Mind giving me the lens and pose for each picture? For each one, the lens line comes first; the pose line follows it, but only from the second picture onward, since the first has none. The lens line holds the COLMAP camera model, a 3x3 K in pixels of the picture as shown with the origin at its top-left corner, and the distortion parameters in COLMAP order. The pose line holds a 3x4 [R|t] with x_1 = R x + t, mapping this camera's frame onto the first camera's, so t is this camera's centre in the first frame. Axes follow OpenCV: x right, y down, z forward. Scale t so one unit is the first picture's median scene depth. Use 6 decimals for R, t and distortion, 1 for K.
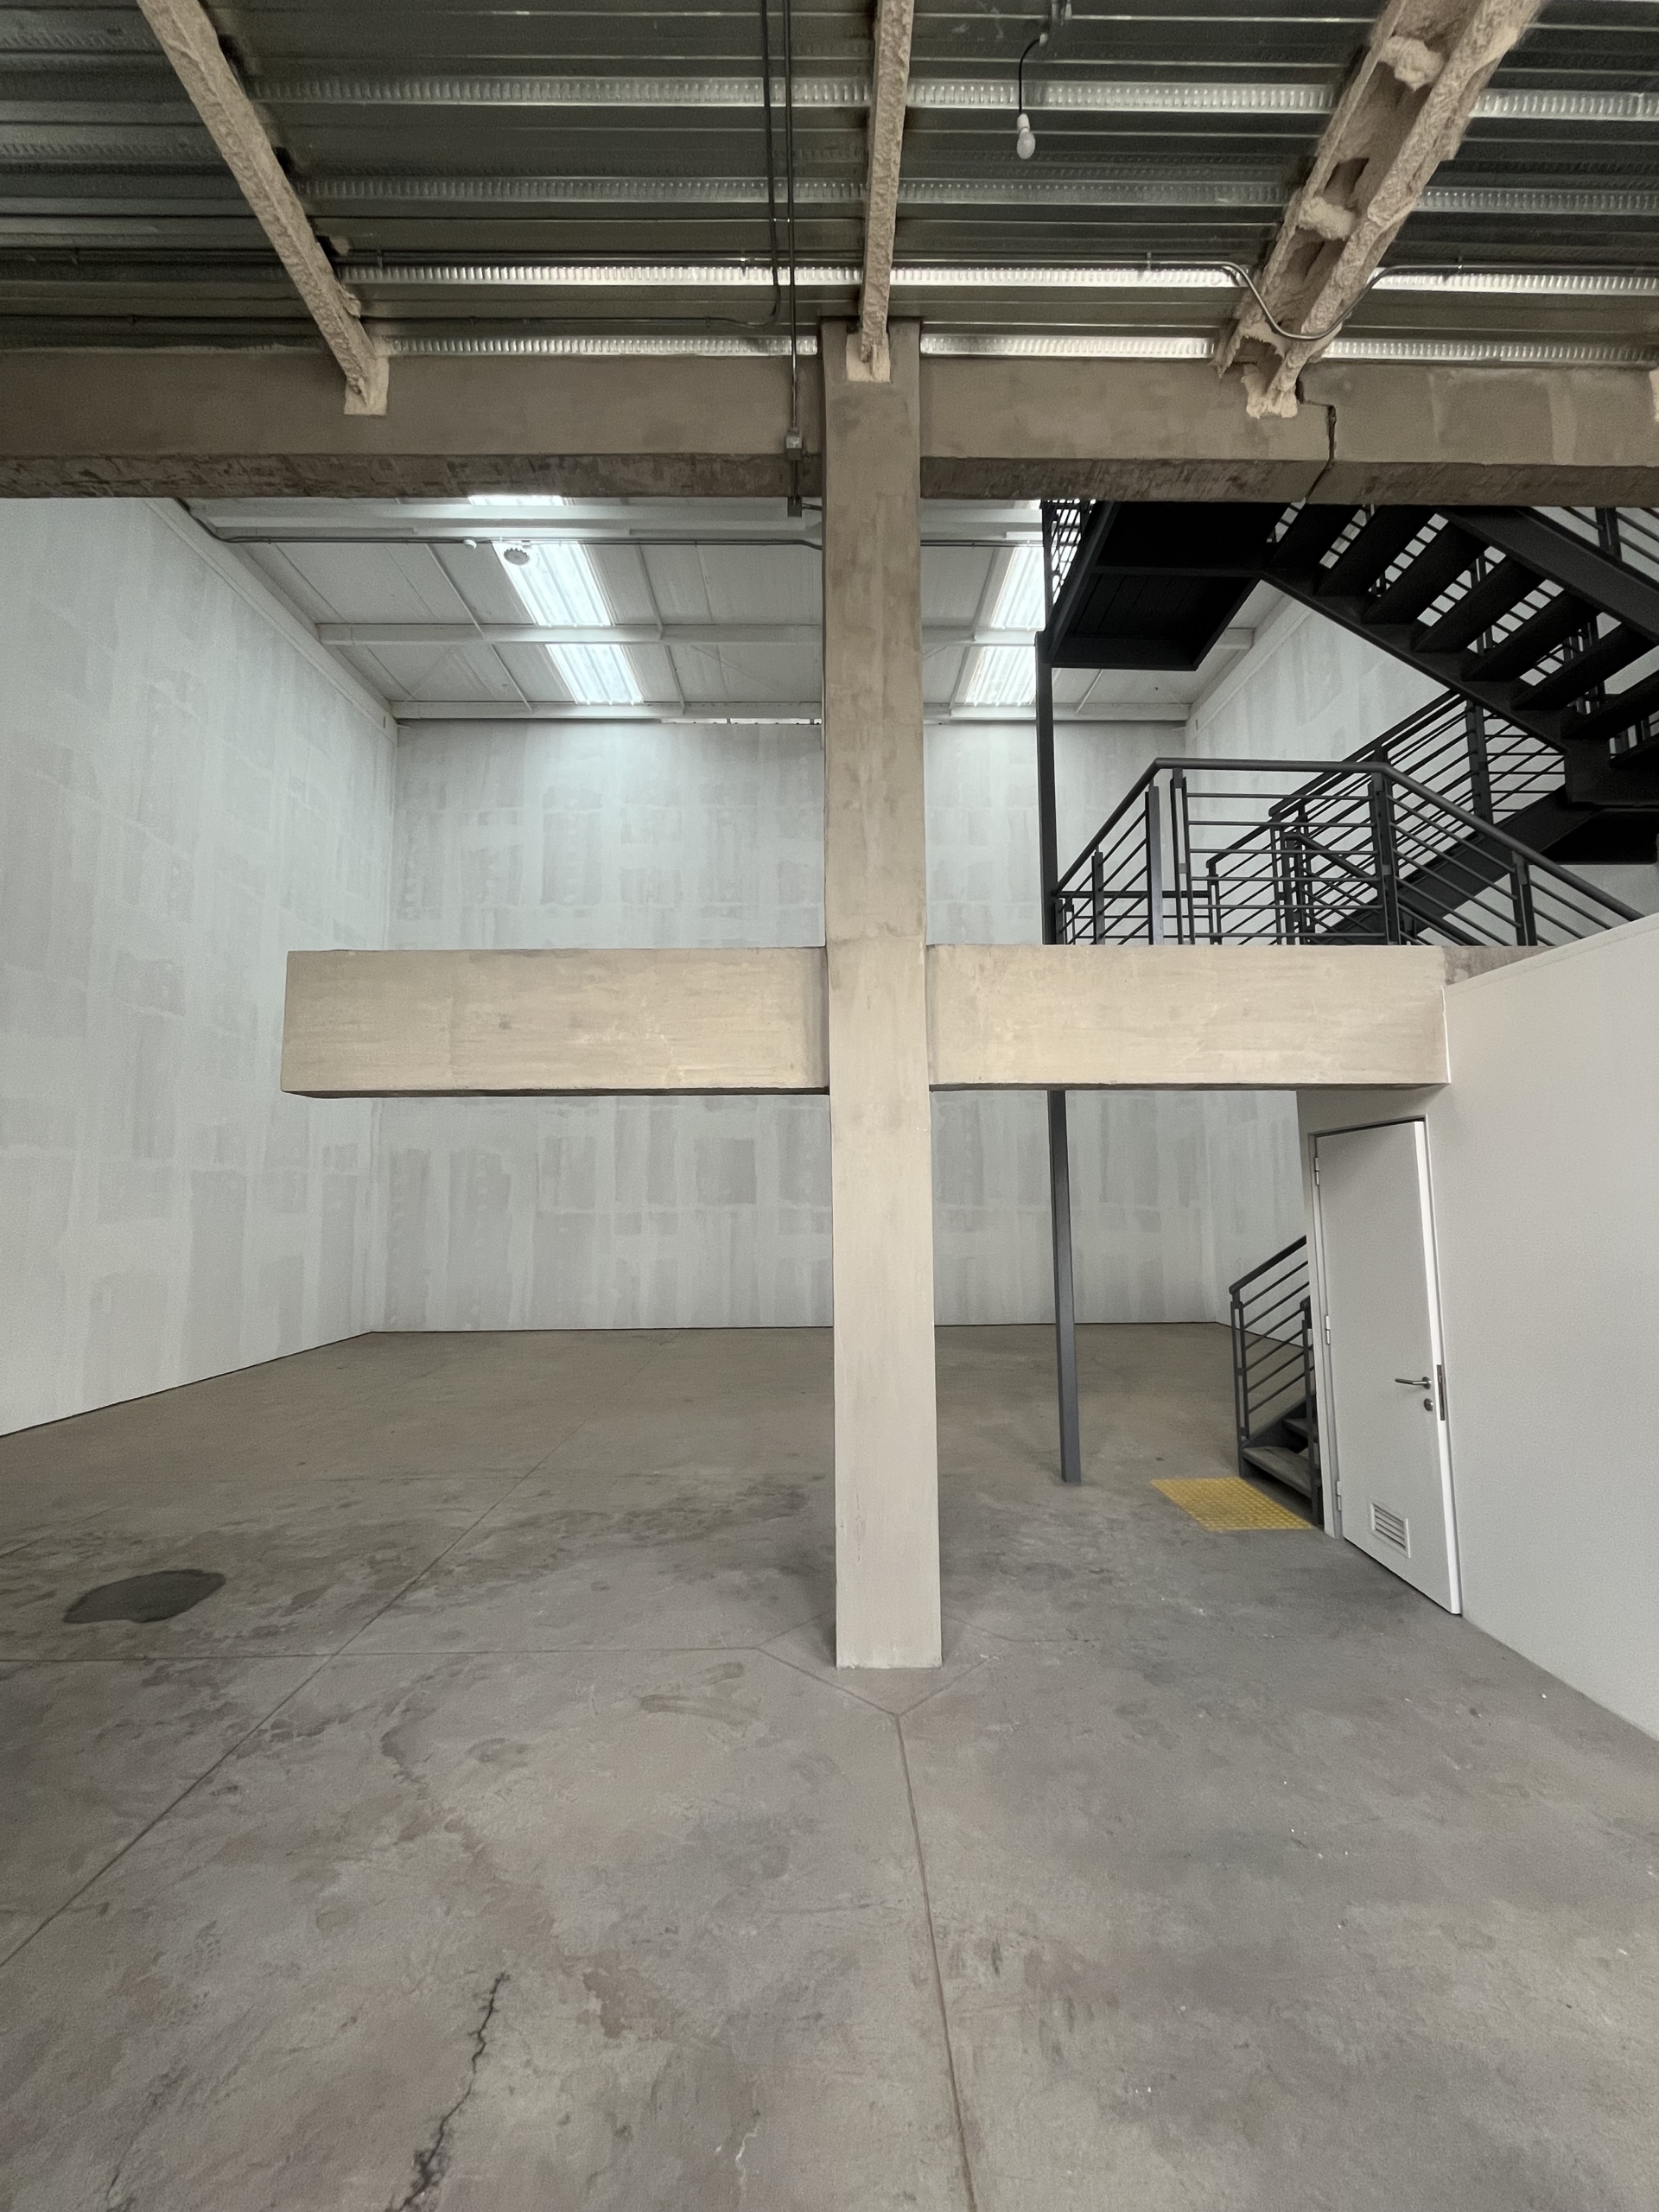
lens RADIAL K [[891.6, 0, 832.1], [0, 891.6, 1112.4], [0, 0, 1]] dist [-0.001989, -0.000531]
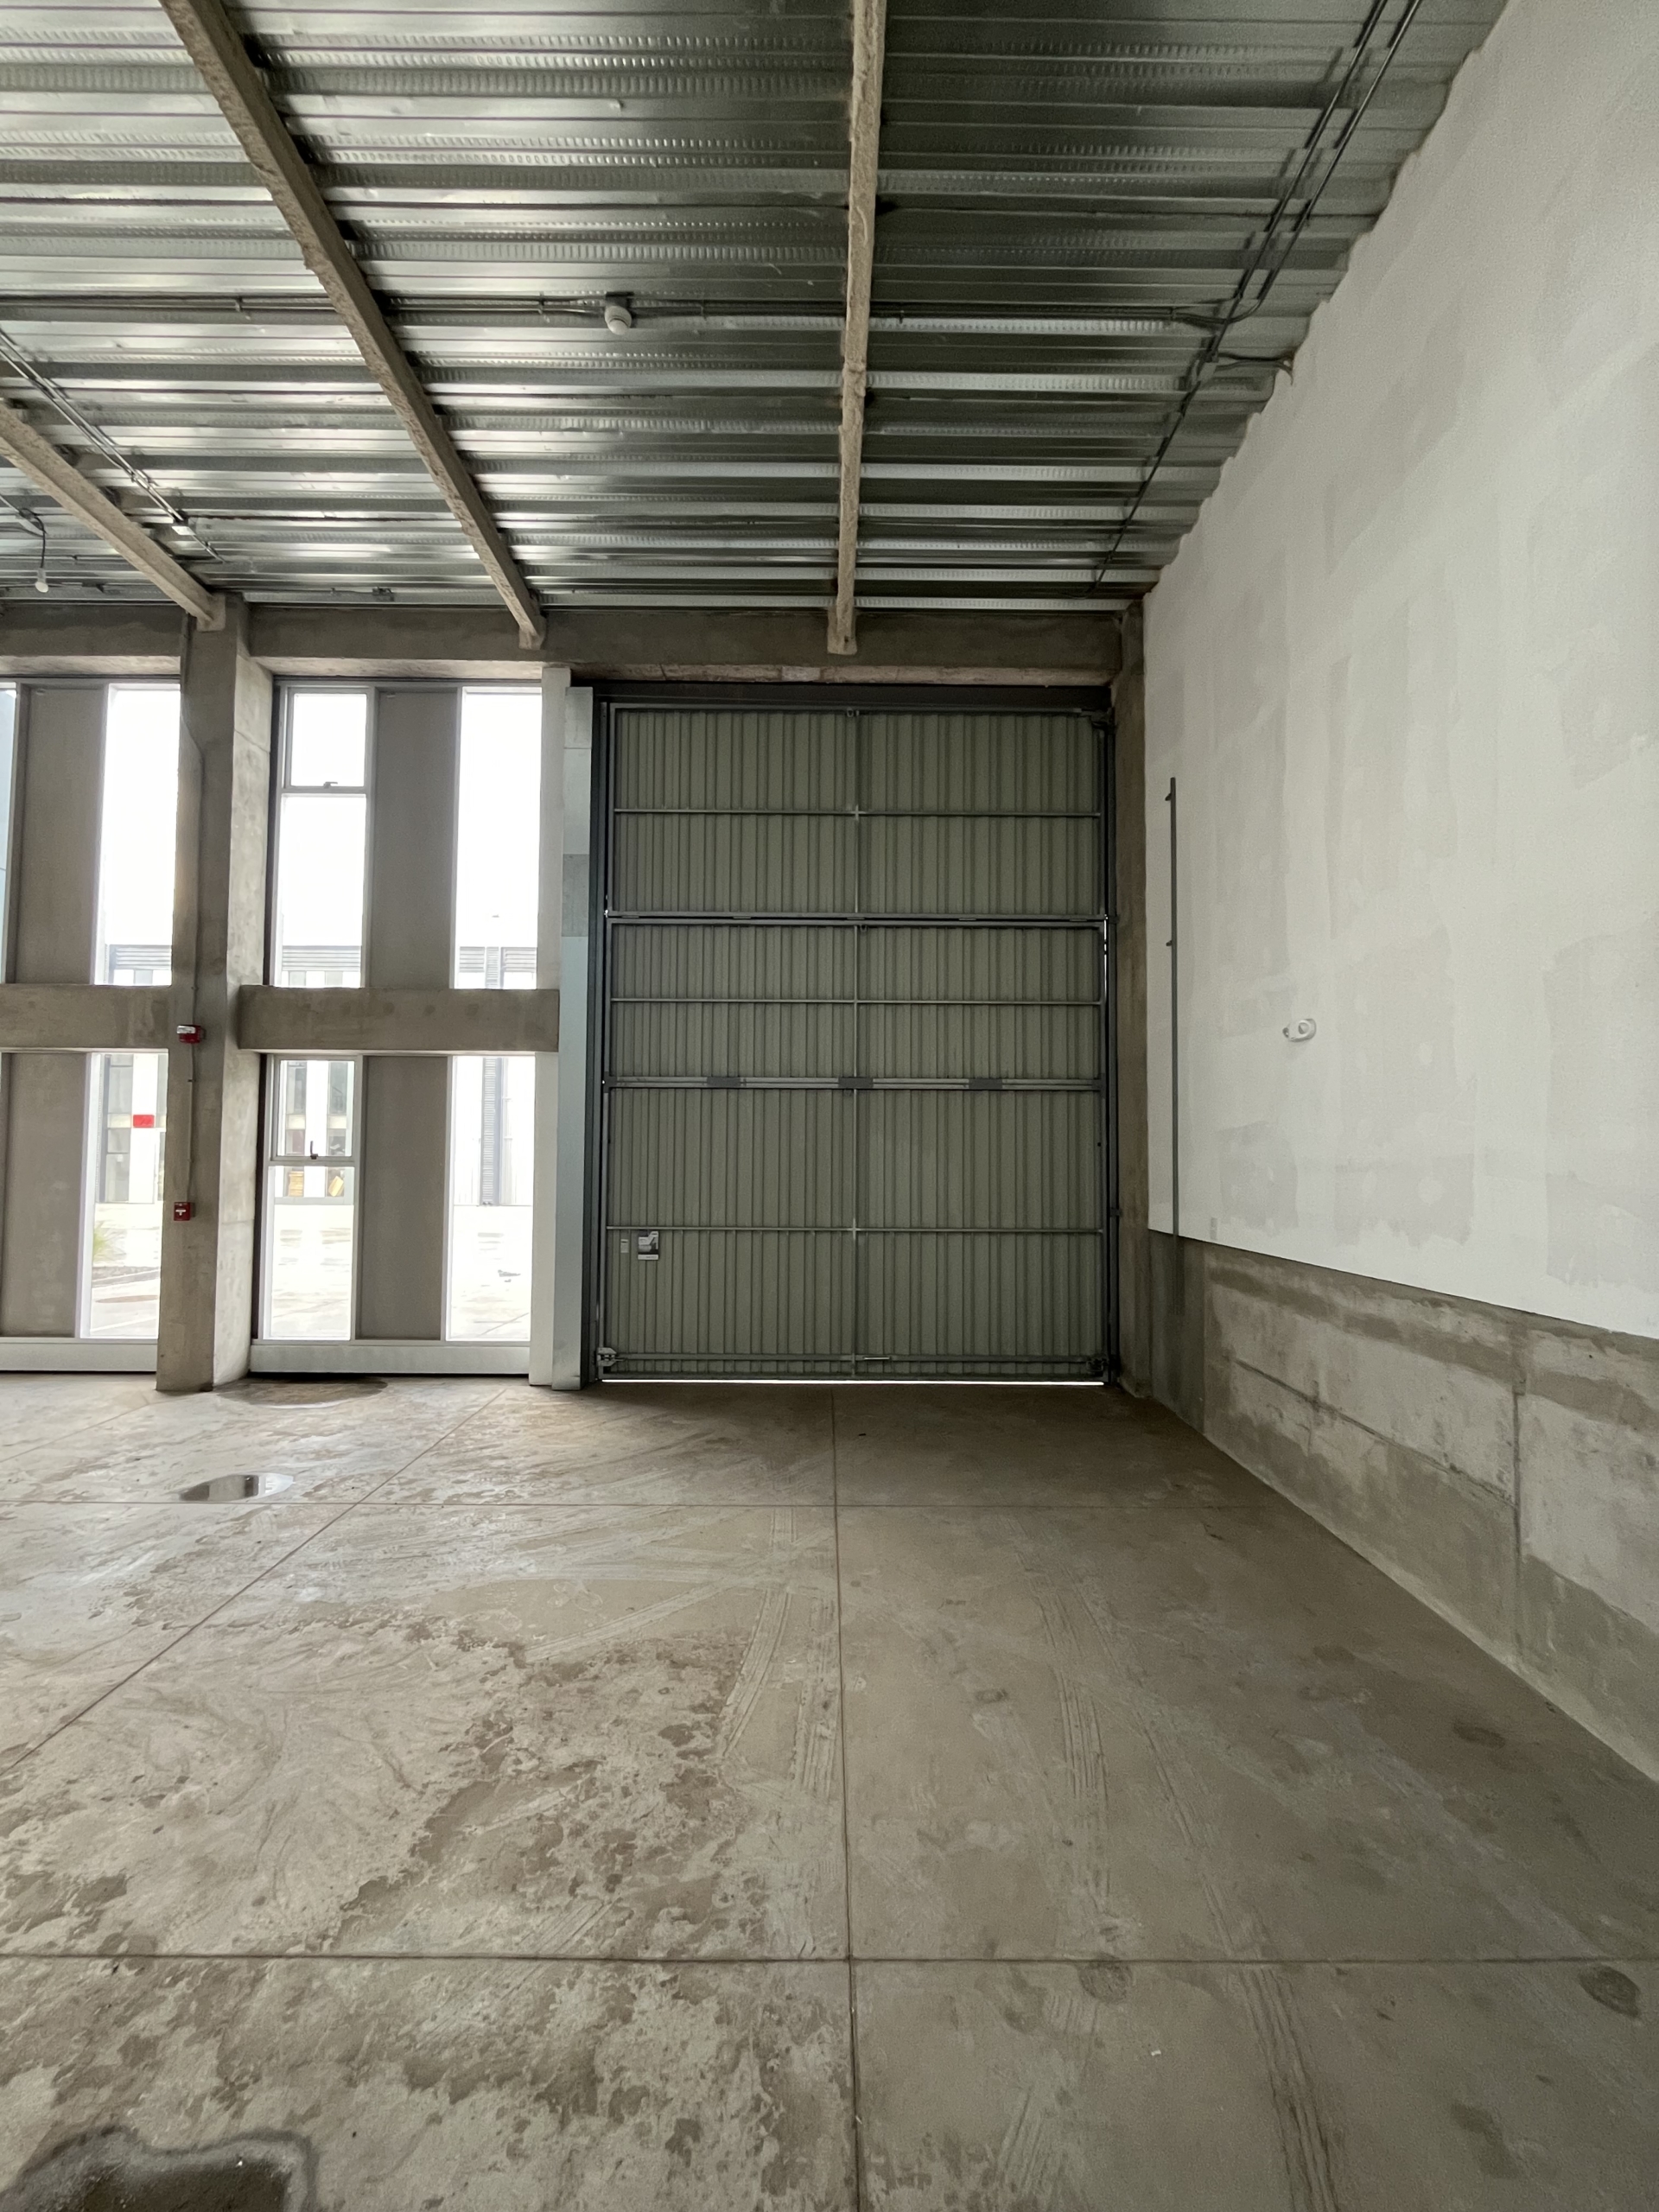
lens RADIAL K [[891.6, 0, 832.1], [0, 891.6, 1112.4], [0, 0, 1]] dist [-0.001989, -0.000531]
pose [[-0.999983, 0.001055, 0.005793, -0.329441], [0.000198, 0.989299, -0.145904, 0.051907], [-0.005885, -0.145900, -0.989282, 0.437954]]
